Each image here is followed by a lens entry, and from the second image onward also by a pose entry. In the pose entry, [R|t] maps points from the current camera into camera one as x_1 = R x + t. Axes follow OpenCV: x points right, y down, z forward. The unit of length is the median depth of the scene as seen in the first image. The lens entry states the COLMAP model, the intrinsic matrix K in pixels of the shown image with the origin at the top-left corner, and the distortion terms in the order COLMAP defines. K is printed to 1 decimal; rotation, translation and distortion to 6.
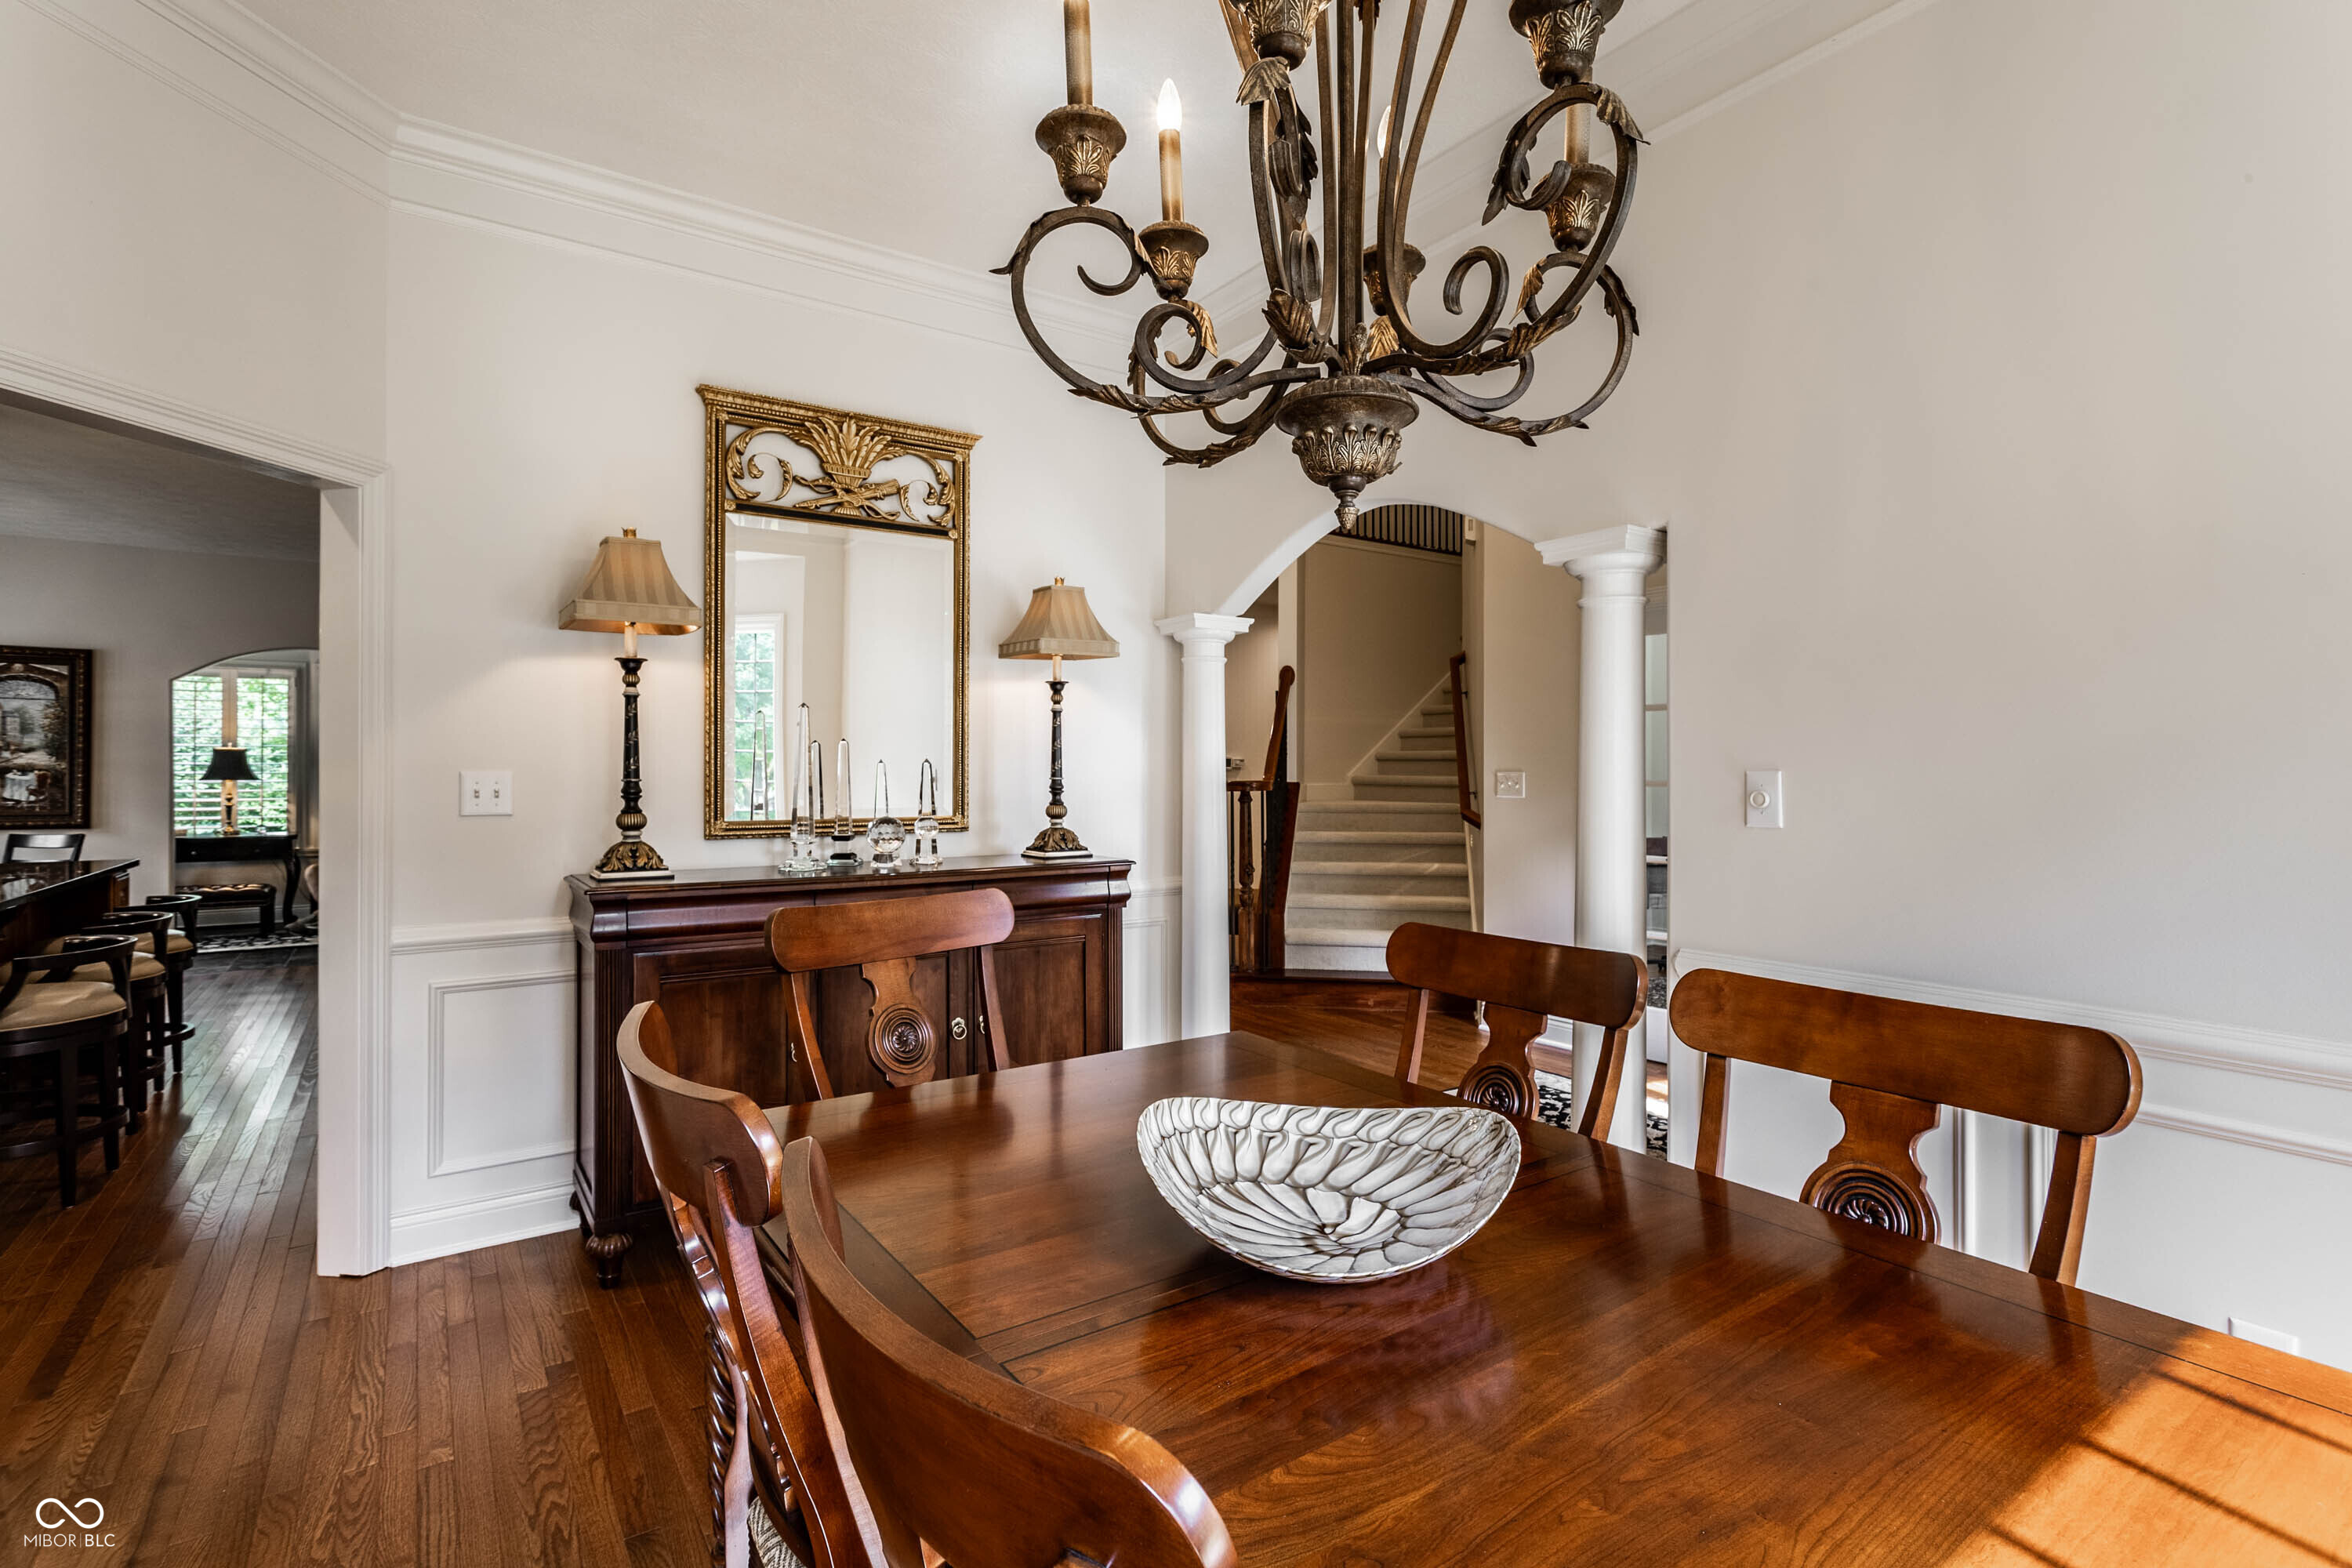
lens RADIAL K [[1104.1, 0, 1179.7], [0, 1104.1, 802.5], [0, 0, 1]] dist [0.002981, -0.002639]
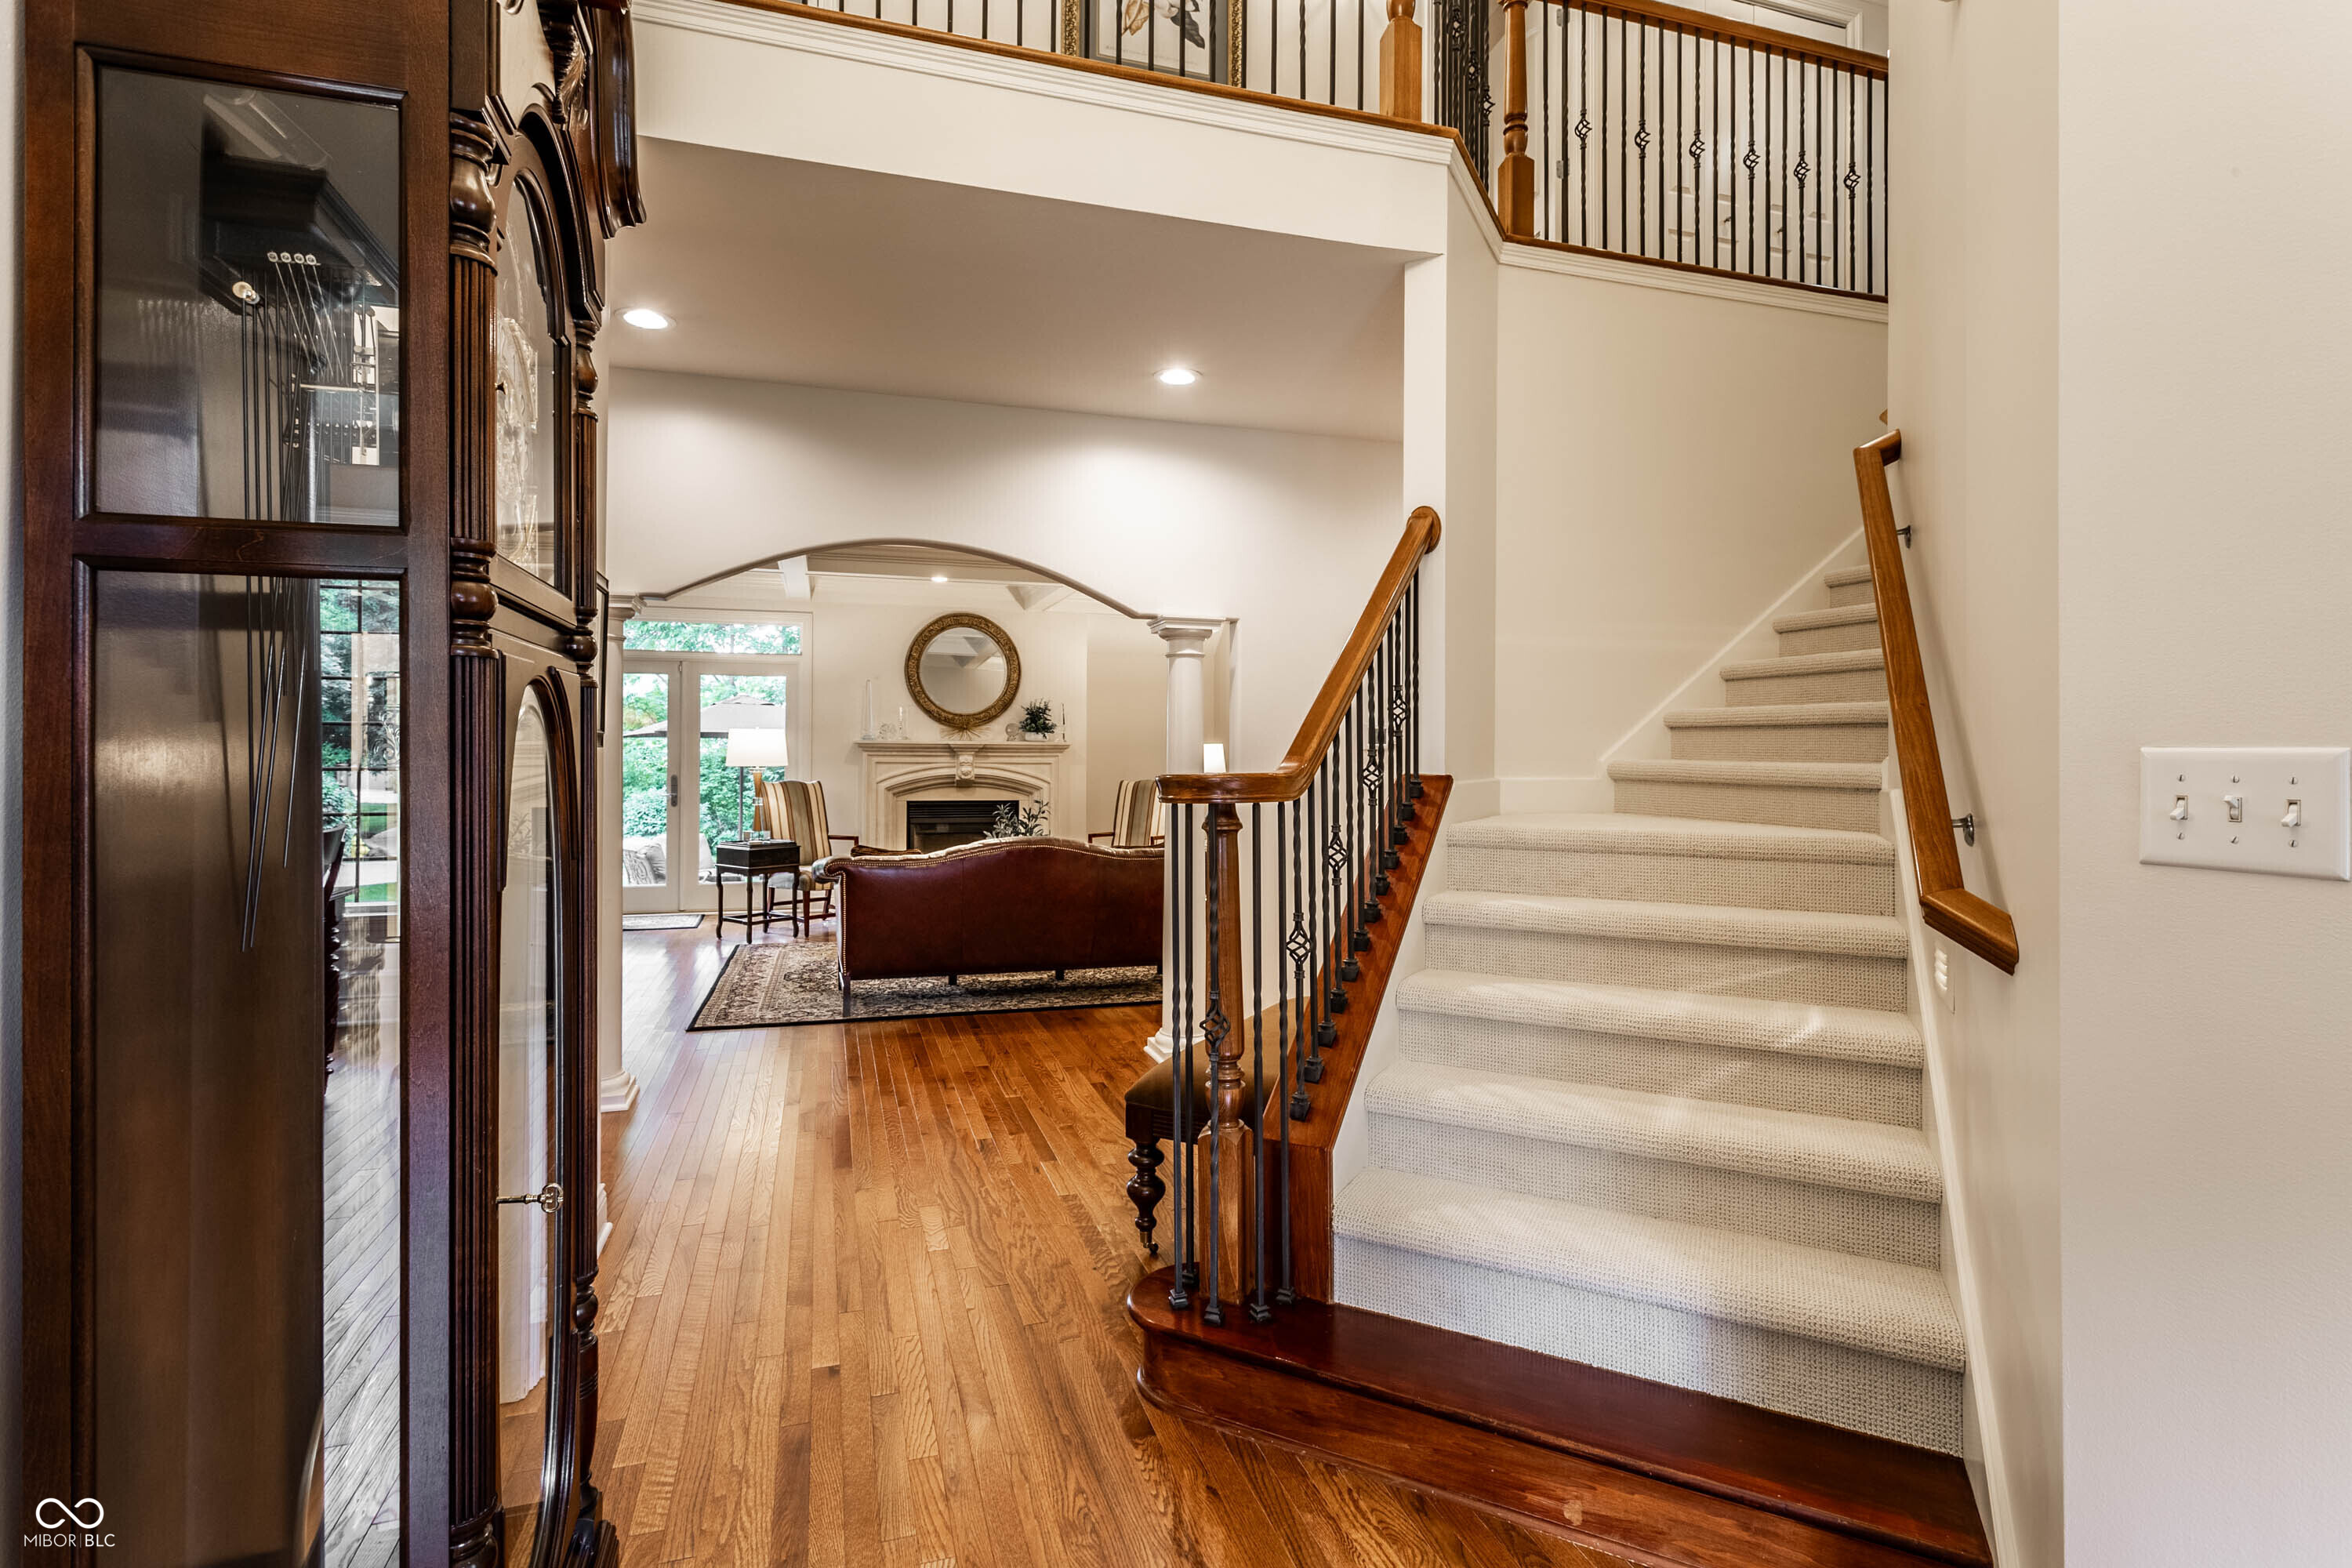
lens RADIAL K [[1104.1, 0, 1179.8], [0, 1104.1, 776.3], [0, 0, 1]] dist [0.002981, -0.002639]
pose [[0.959453, 0.008990, -0.281725, 0.127886], [-0.011529, 0.999906, -0.007357, -0.013899], [0.281633, 0.010307, 0.959467, 0.563644]]
